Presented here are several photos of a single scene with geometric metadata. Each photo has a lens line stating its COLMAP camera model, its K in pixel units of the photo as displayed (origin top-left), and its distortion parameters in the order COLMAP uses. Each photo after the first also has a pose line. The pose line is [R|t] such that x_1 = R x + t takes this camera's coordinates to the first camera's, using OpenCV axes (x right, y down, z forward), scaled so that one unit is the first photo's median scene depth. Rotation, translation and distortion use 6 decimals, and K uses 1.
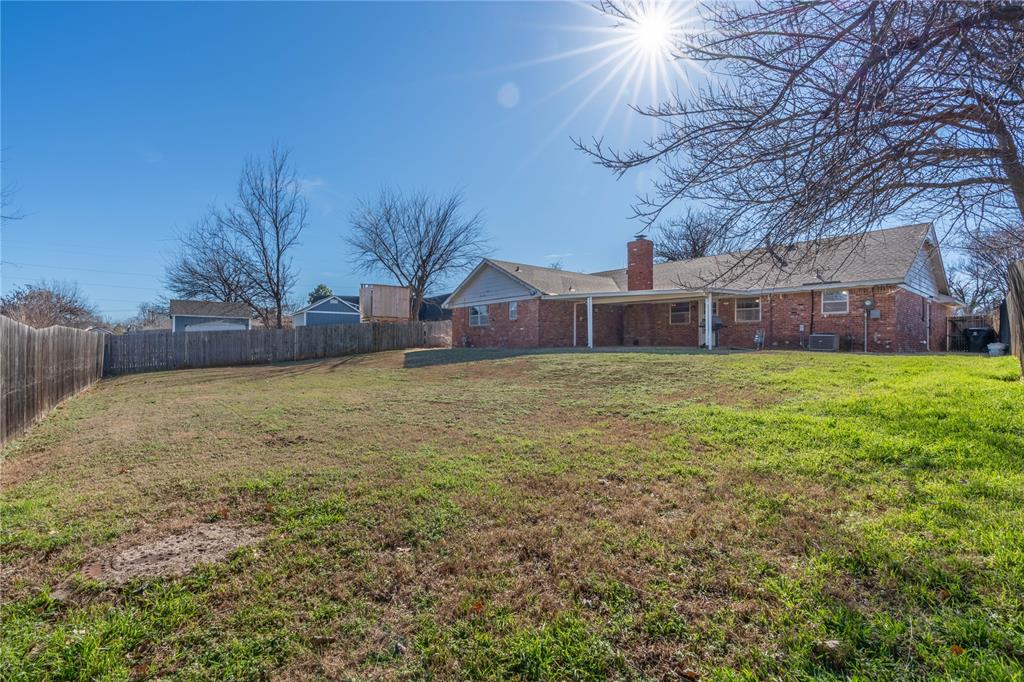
lens RADIAL K [[463.4, 0, 517.3], [0, 463.4, 346.4], [0, 0, 1]] dist [0.002163, 0.001198]
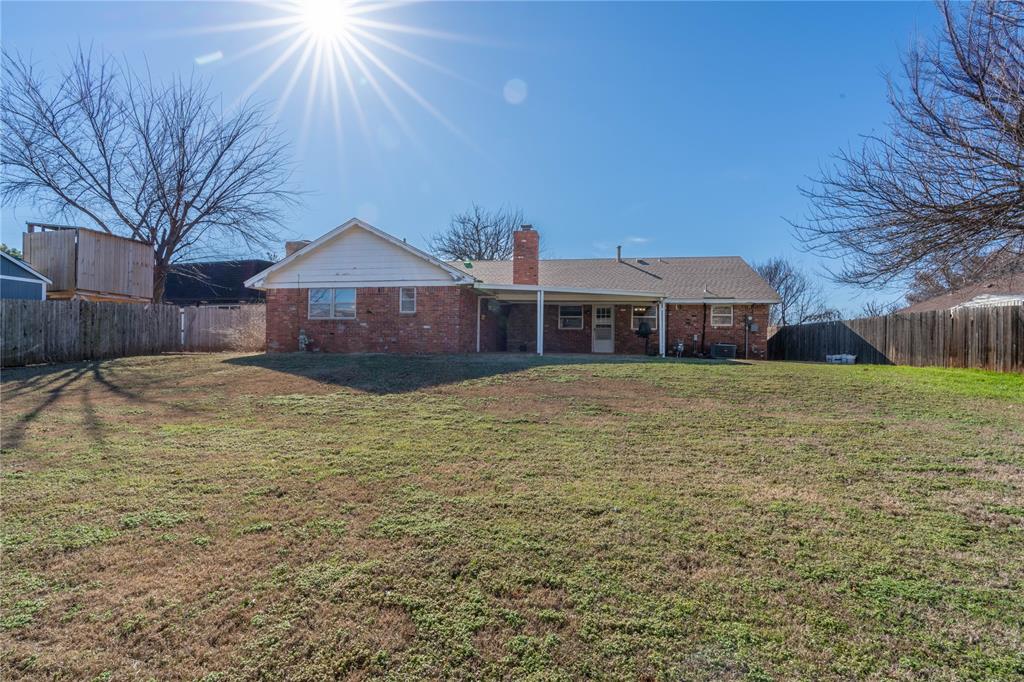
lens RADIAL K [[463.4, 0, 517.3], [0, 463.4, 346.4], [0, 0, 1]] dist [0.002163, 0.001198]
pose [[0.768172, 0.015195, 0.640063, -0.315788], [-0.013727, 0.999879, -0.007263, -0.004937], [-0.640096, -0.003207, 0.768288, 0.353477]]
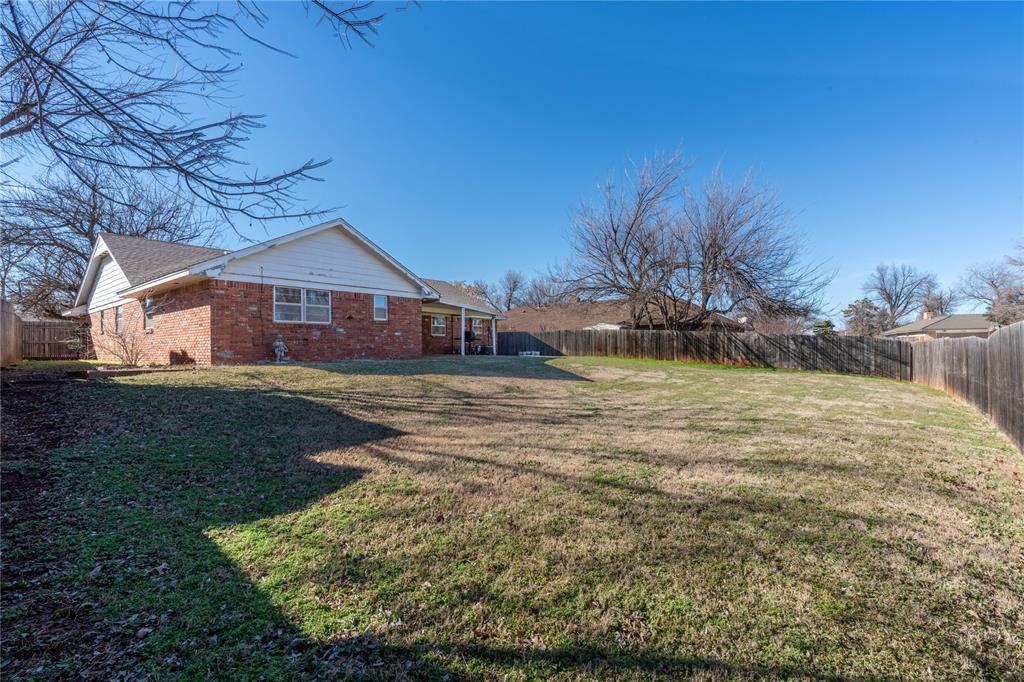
lens RADIAL K [[463.4, 0, 517.3], [0, 463.4, 346.4], [0, 0, 1]] dist [0.002163, 0.001198]
pose [[-0.182140, 0.008284, 0.983238, -0.737183], [0.008147, 0.999943, -0.006916, -0.009736], [-0.983239, 0.006751, -0.182197, 0.893827]]
